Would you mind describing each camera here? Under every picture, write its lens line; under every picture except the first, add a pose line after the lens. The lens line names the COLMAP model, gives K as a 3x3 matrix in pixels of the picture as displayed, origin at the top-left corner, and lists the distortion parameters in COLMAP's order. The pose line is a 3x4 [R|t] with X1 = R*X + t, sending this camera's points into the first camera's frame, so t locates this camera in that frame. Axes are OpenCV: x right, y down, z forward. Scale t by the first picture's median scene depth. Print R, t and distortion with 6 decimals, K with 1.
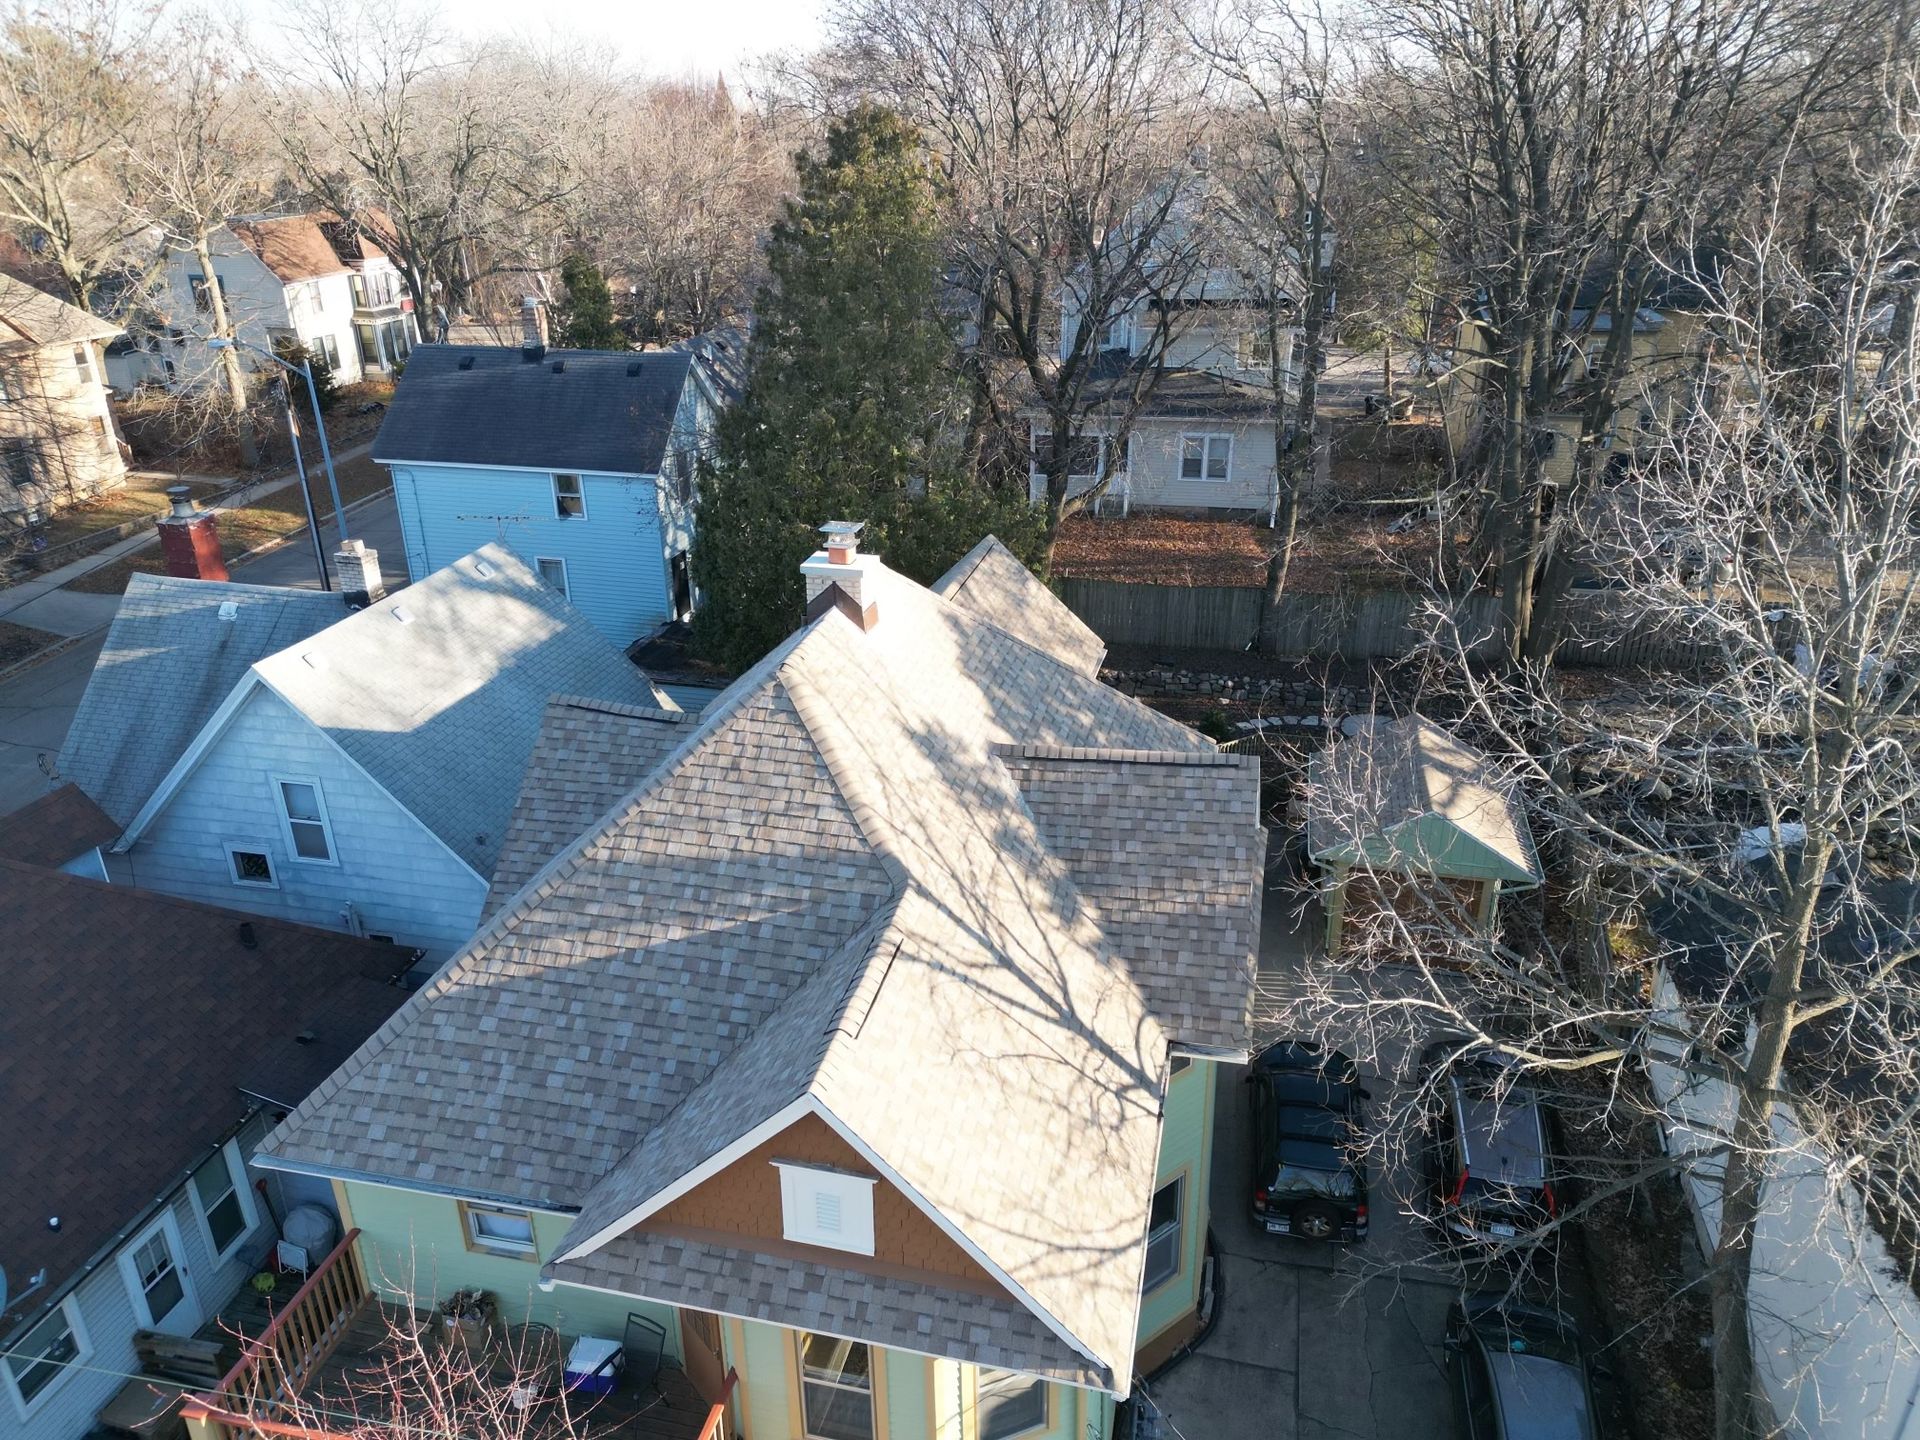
lens RADIAL K [[1377.0, 0, 960.0], [0, 1377.0, 720.0], [0, 0, 1]] dist [0.076435, -0.086285]
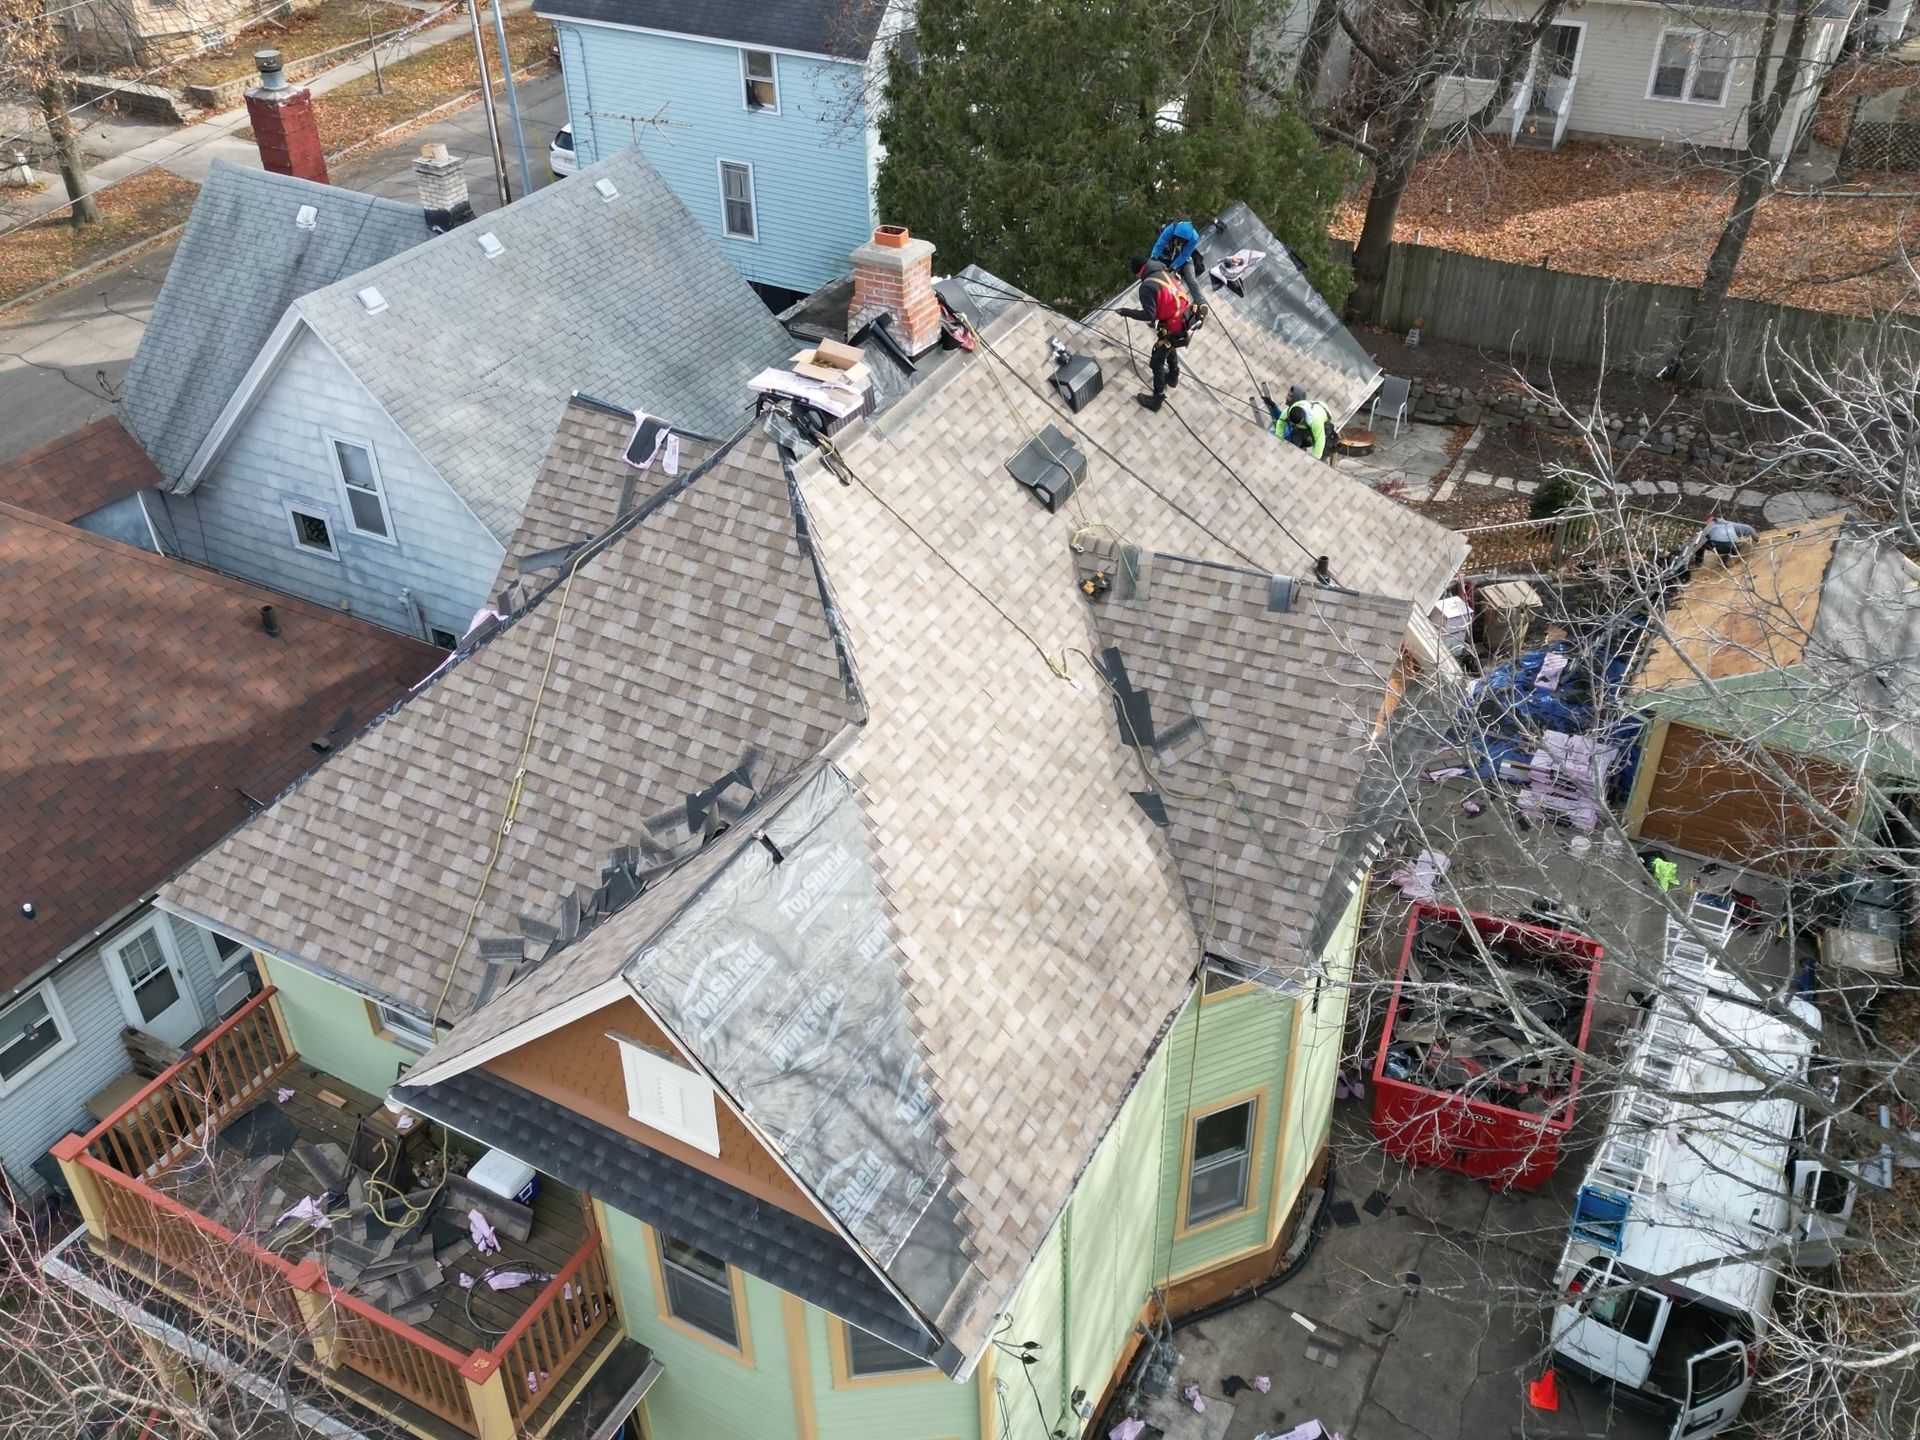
lens RADIAL K [[1773.2, 0, 960.0], [0, 1773.2, 720.0], [0, 0, 1]] dist [0.057368, -0.015208]
pose [[0.962342, 0.154462, -0.223695, 0.191055], [-0.104516, 0.969870, 0.220066, -0.088139], [0.250947, -0.188399, 0.949490, 0.033832]]
